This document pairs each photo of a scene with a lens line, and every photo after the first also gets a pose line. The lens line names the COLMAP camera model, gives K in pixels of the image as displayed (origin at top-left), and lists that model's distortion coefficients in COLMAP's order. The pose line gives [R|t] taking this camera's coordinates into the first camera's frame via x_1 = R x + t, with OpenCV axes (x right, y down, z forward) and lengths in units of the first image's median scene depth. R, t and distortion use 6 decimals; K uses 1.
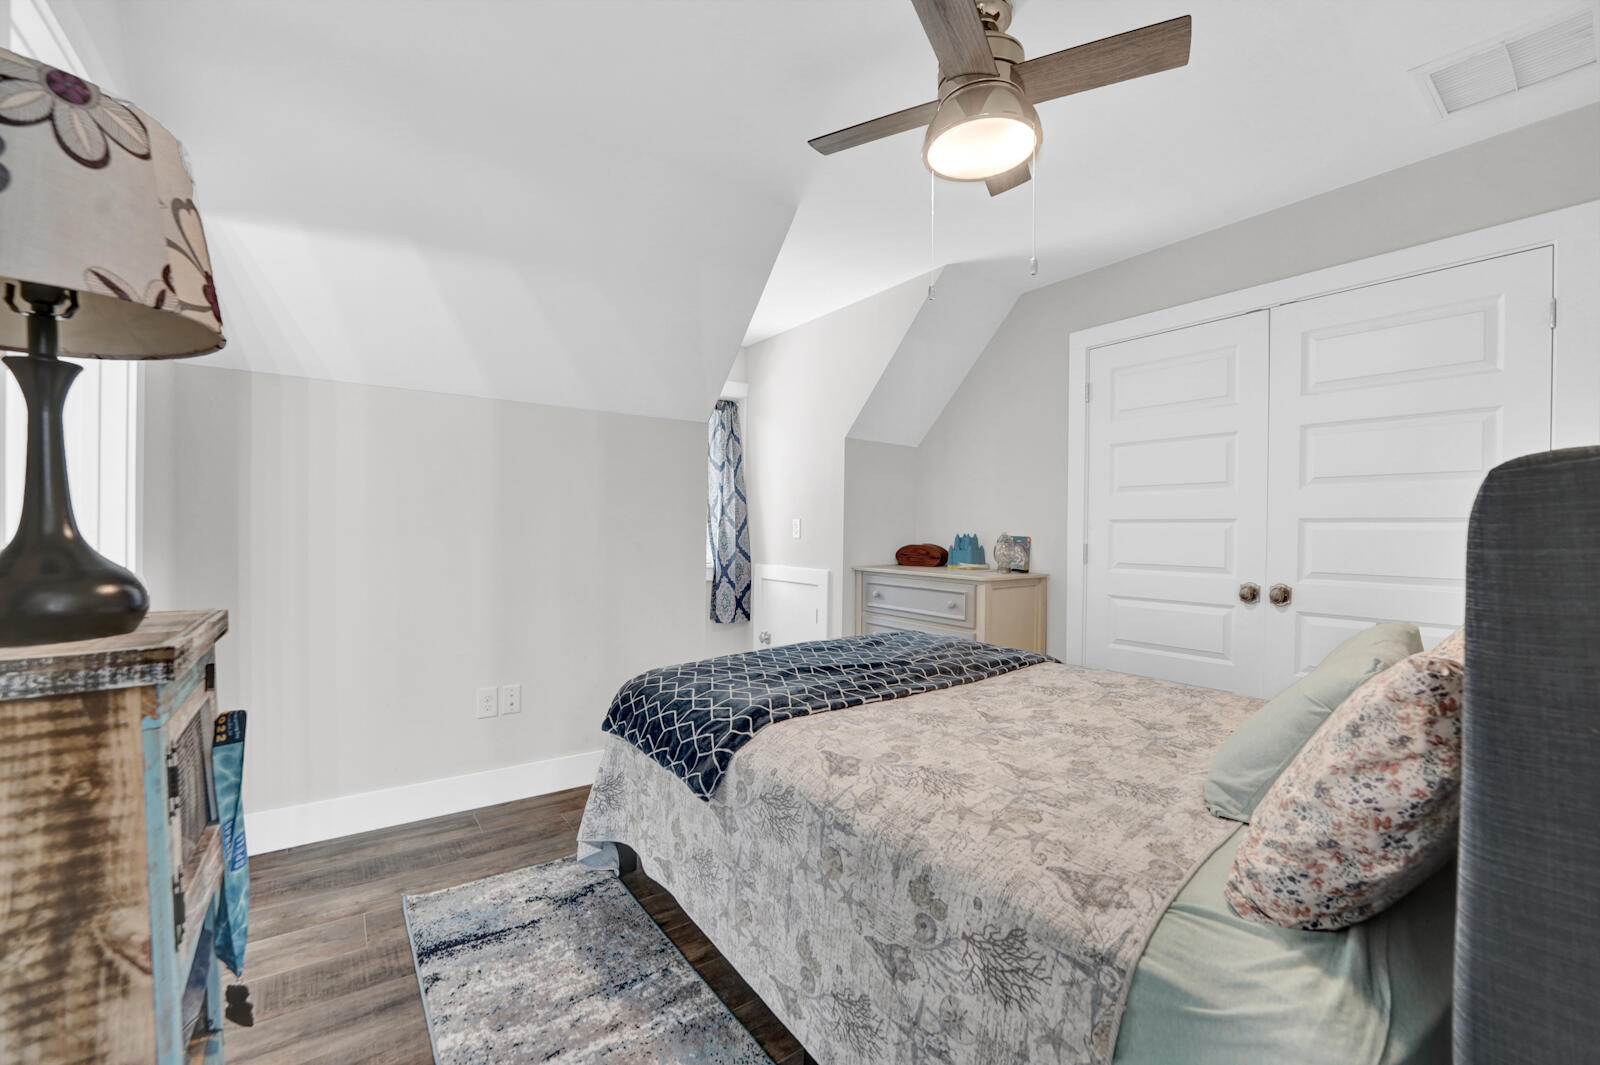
lens RADIAL K [[647.1, 0, 786.6], [0, 647.1, 531.2], [0, 0, 1]] dist [-0.012945, -0.000764]
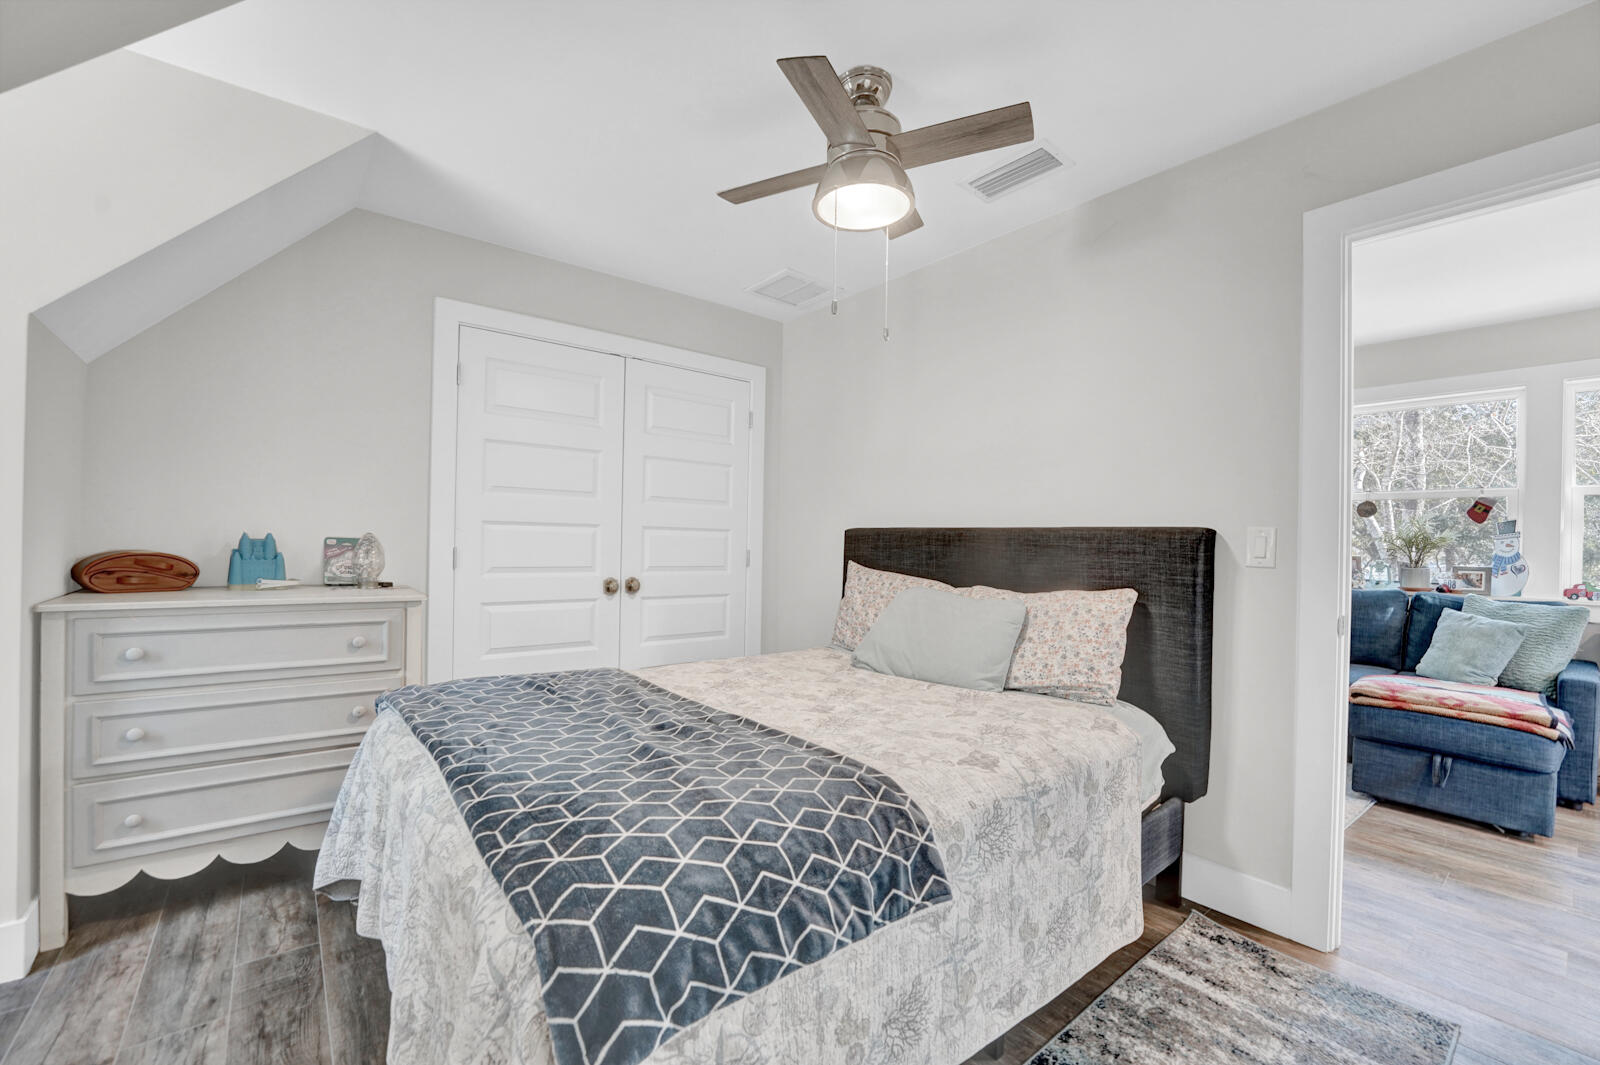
lens RADIAL K [[647.1, 0, 785.5], [0, 647.1, 537.8], [0, 0, 1]] dist [-0.012945, -0.000764]
pose [[-0.039145, -0.005412, 0.999219, -0.522992], [-0.015859, 0.999863, 0.004794, -0.006321], [-0.999108, -0.015659, -0.039225, 0.734135]]
